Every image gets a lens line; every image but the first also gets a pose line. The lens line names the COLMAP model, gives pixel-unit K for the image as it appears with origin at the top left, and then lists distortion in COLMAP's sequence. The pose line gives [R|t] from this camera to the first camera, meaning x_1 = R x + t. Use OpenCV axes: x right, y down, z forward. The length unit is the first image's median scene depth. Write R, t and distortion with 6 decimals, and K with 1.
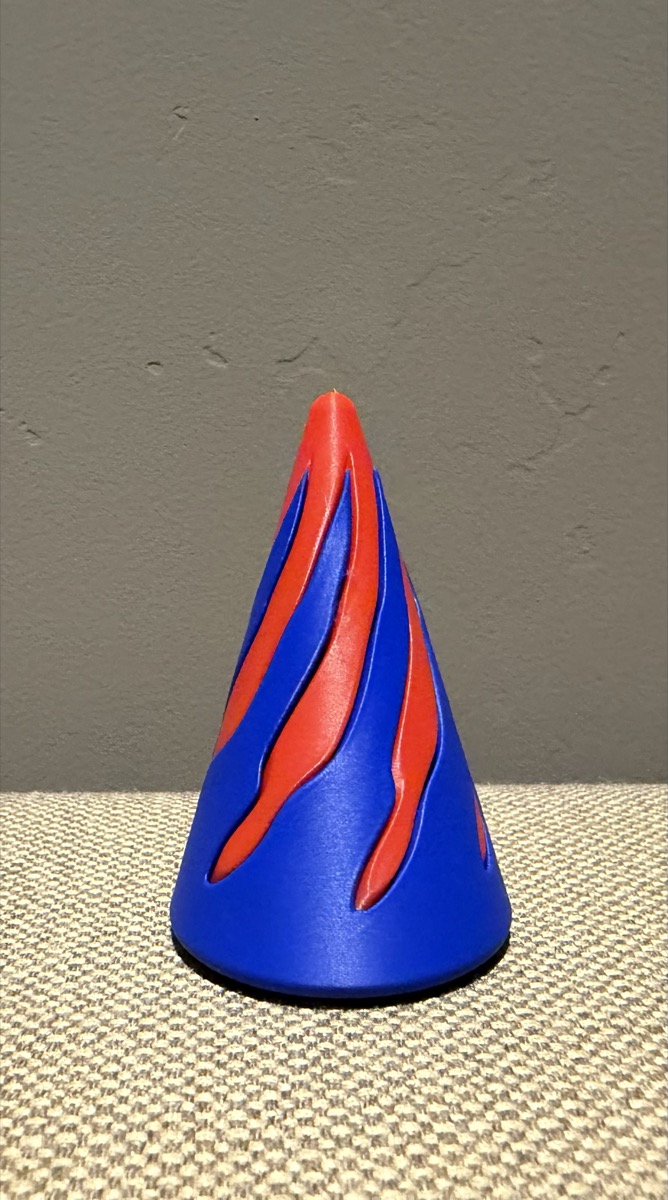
lens RADIAL K [[967.0, 0, 332.5], [0, 967.0, 604.5], [0, 0, 1]] dist [-0.012857, 0.009416]
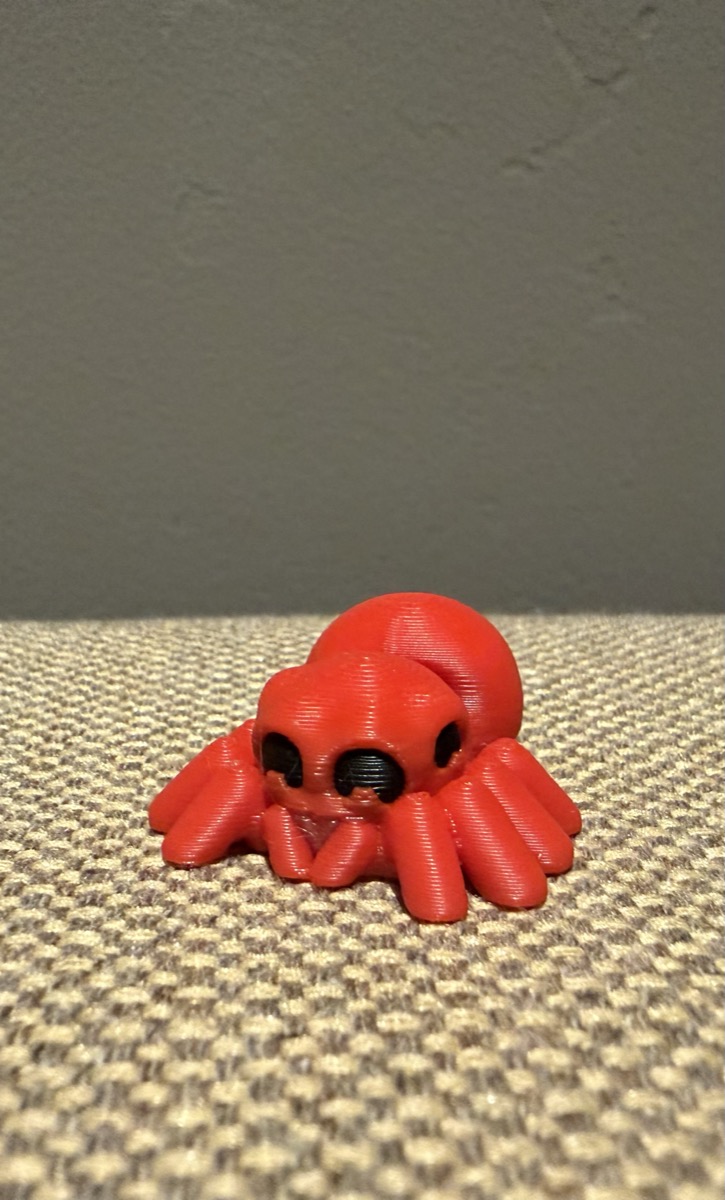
lens RADIAL K [[1011.4, 0, 365.2], [0, 1011.4, 591.9], [0, 0, 1]] dist [-0.004994, 0.000995]
pose [[0.999674, 0.008558, 0.024070, 0.134191], [-0.010655, 0.996027, 0.088417, 0.184001], [-0.023218, -0.088645, 0.995793, 0.513136]]
